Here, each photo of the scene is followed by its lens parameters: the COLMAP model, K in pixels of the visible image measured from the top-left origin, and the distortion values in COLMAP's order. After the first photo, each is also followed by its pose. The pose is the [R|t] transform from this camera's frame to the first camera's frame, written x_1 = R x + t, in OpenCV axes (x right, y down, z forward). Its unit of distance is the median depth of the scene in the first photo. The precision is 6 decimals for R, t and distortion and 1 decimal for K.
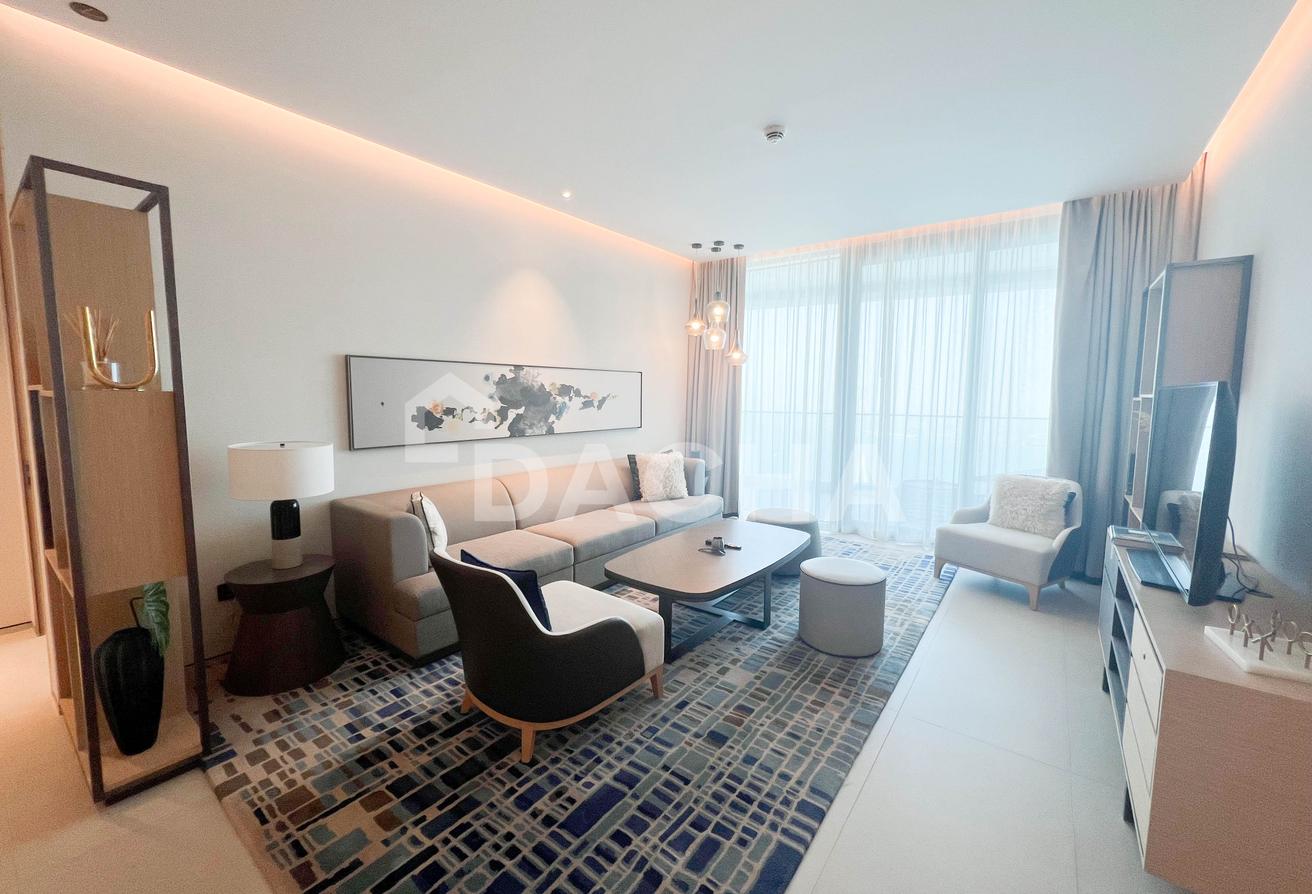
lens RADIAL K [[505.4, 0, 678.6], [0, 505.4, 451.1], [0, 0, 1]] dist [0.000560, 0.000186]
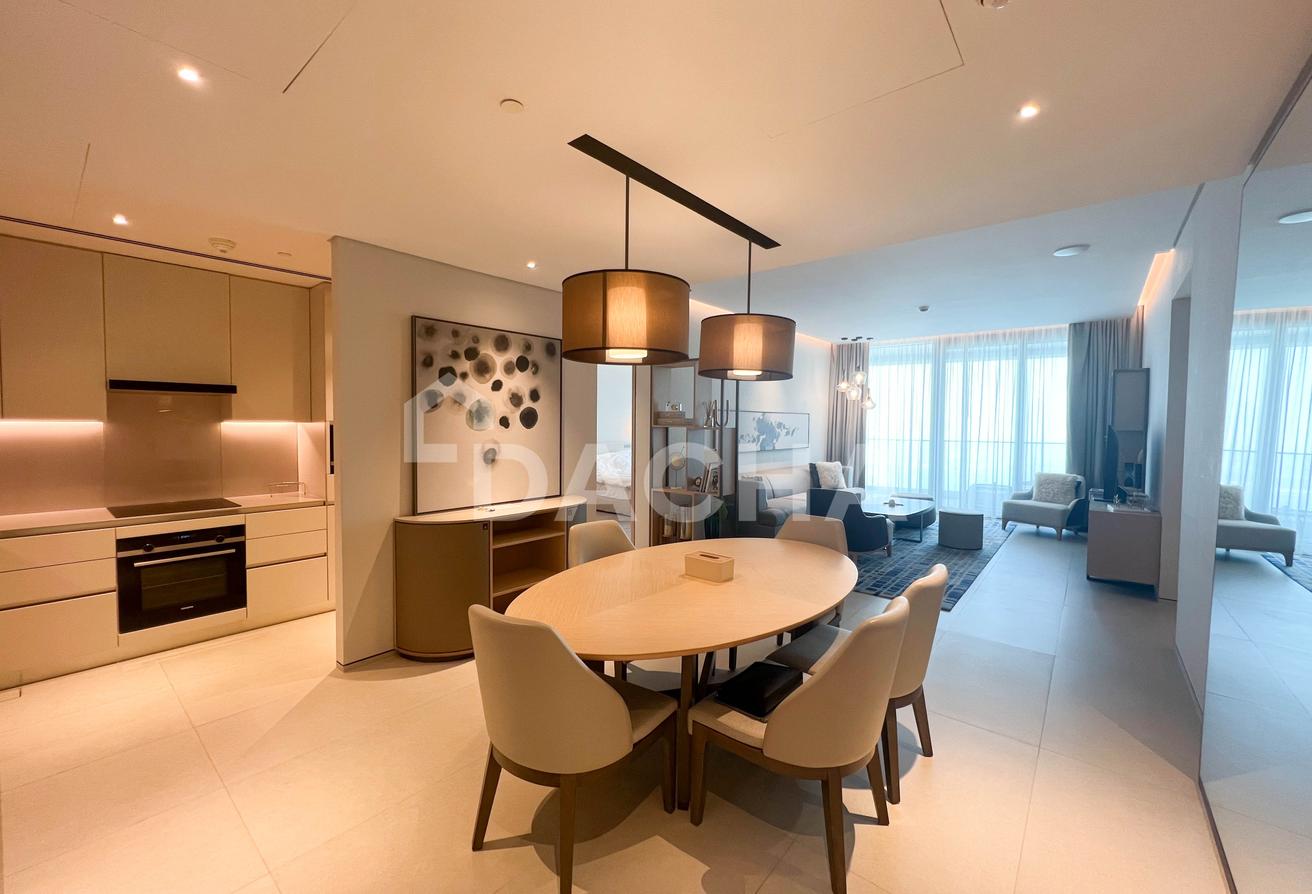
lens RADIAL K [[505.4, 0, 678.6], [0, 505.4, 451.1], [0, 0, 1]] dist [0.000560, 0.000186]
pose [[0.998332, 0.004241, -0.057579, -0.538486], [-0.007720, 0.998148, -0.060340, 0.088877], [0.057216, 0.060684, 0.996516, -0.870072]]
